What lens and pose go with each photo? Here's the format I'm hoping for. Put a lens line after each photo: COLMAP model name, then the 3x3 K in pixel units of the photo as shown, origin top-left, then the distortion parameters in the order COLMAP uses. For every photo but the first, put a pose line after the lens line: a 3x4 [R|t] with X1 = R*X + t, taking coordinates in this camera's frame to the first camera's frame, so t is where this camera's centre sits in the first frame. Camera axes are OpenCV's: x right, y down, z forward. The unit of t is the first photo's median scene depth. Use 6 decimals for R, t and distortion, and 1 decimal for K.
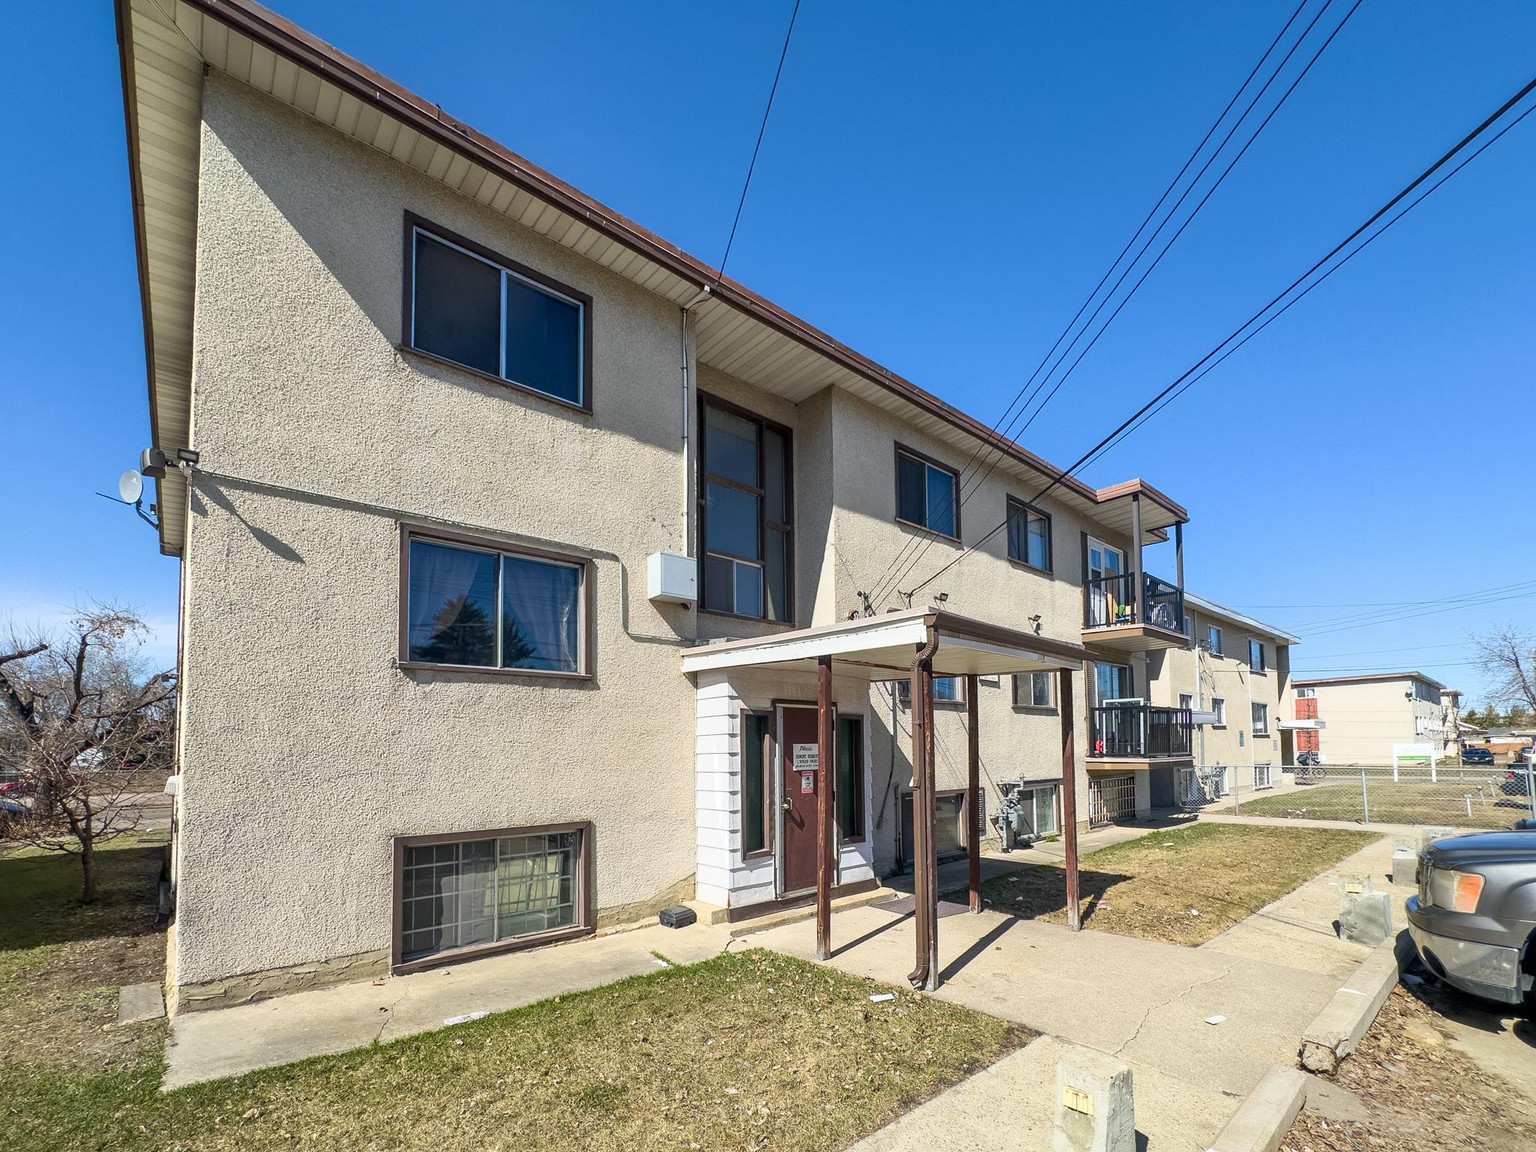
lens RADIAL K [[668.8, 0, 761.0], [0, 668.8, 673.8], [0, 0, 1]] dist [-0.000972, 0.000049]
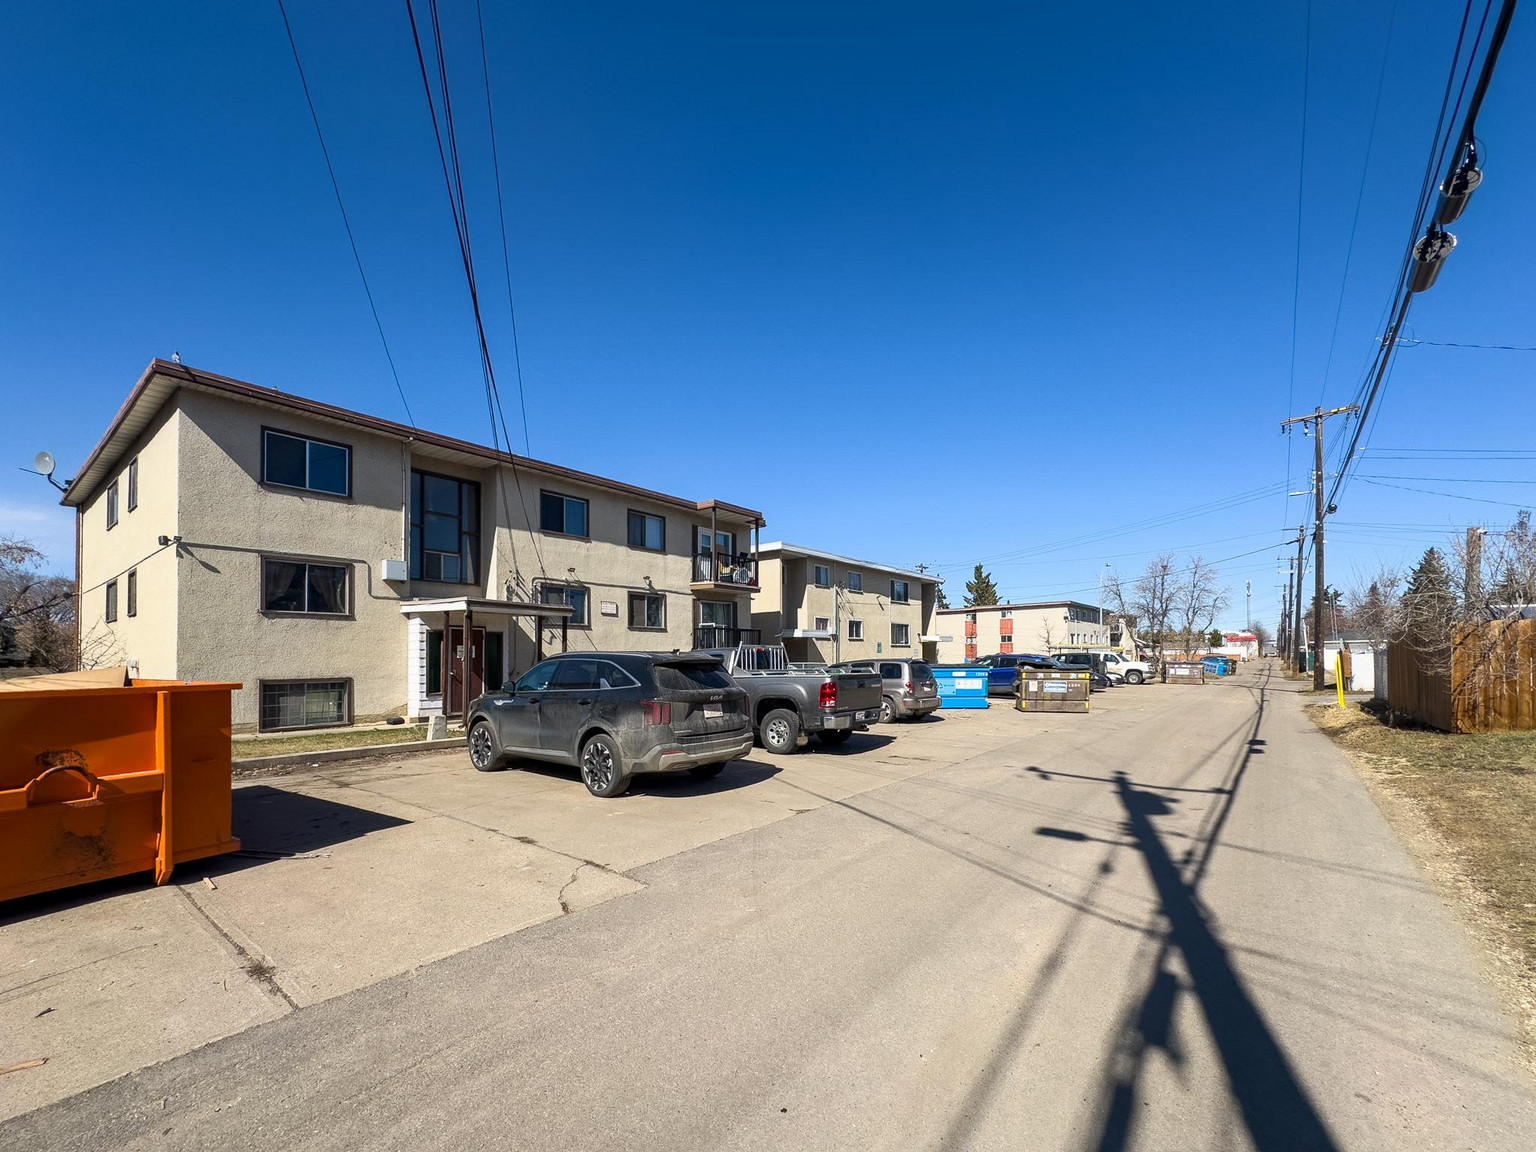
lens RADIAL K [[647.9, 0, 731.7], [0, 647.9, 617.2], [0, 0, 1]] dist [0.000812, 0.000200]
pose [[0.987657, 0.019013, 0.155471, 0.633056], [-0.027399, 0.998273, 0.051973, -0.128670], [-0.154214, -0.055591, 0.986472, -1.282361]]
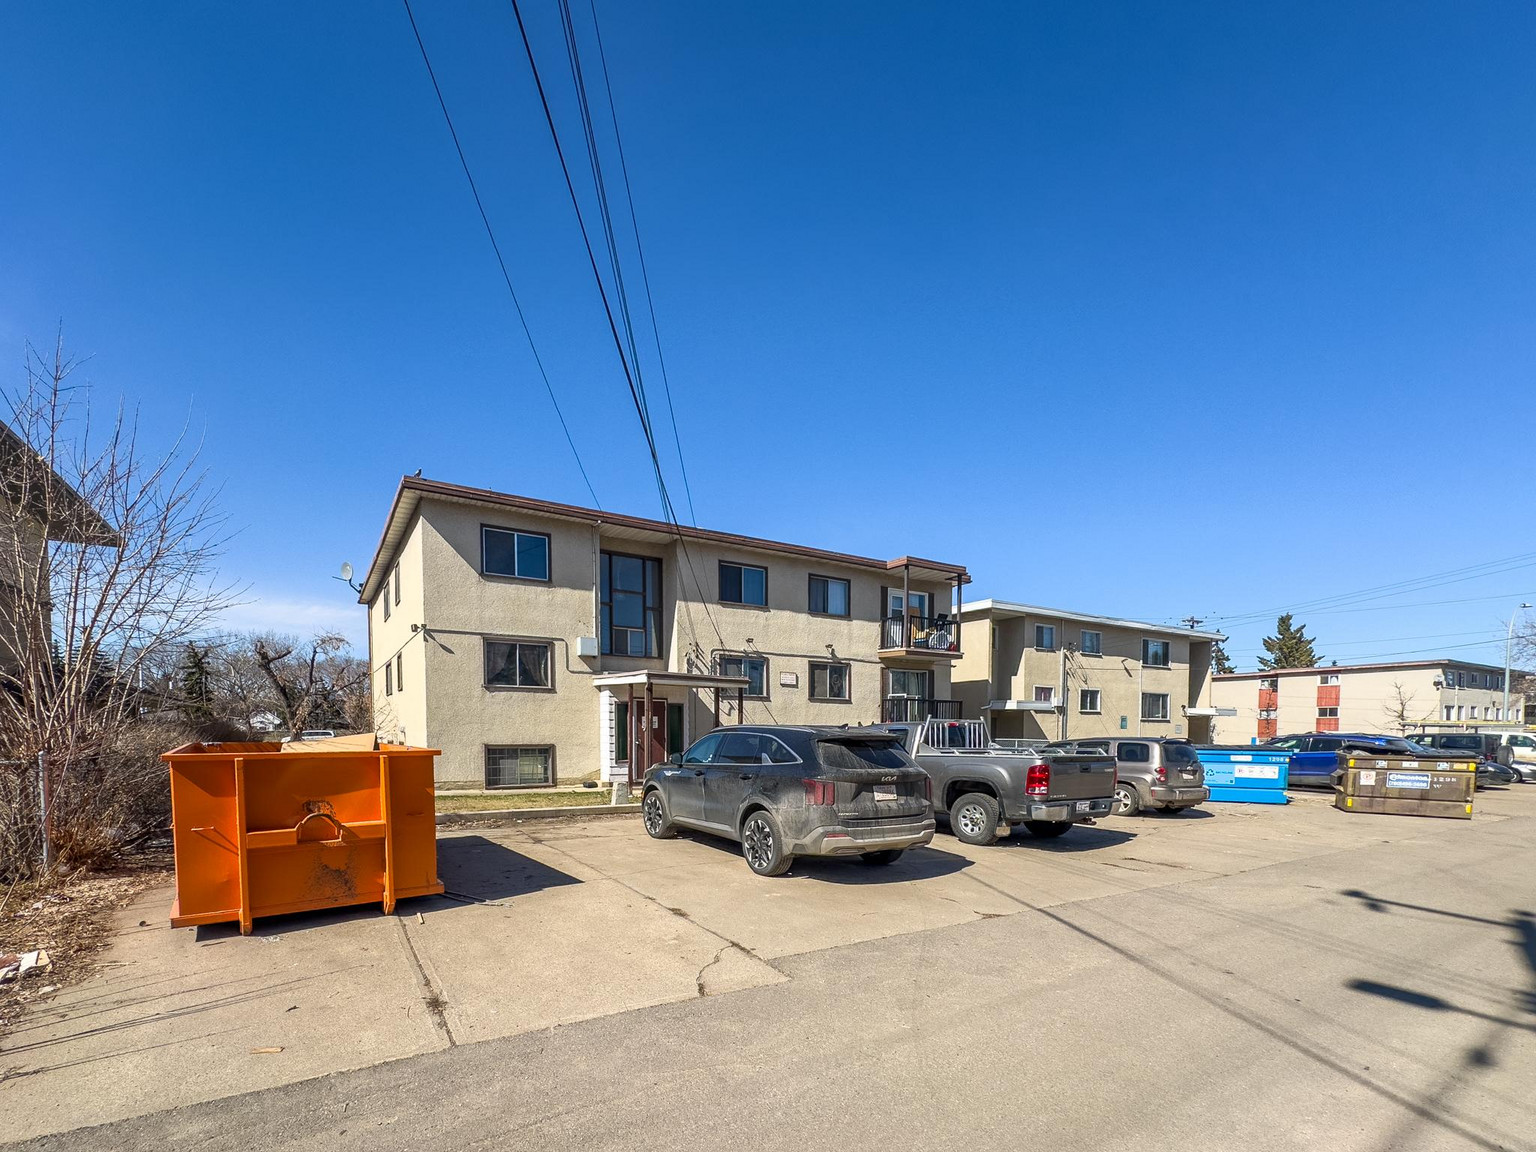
lens RADIAL K [[653.9, 0, 669.6], [0, 653.9, 726.3], [0, 0, 1]] dist [-0.001014, 0.000410]
pose [[0.972735, 0.024762, -0.230596, 0.696053], [0.002289, 0.993210, 0.116311, -0.130170], [0.231910, -0.113667, 0.966073, -1.216892]]
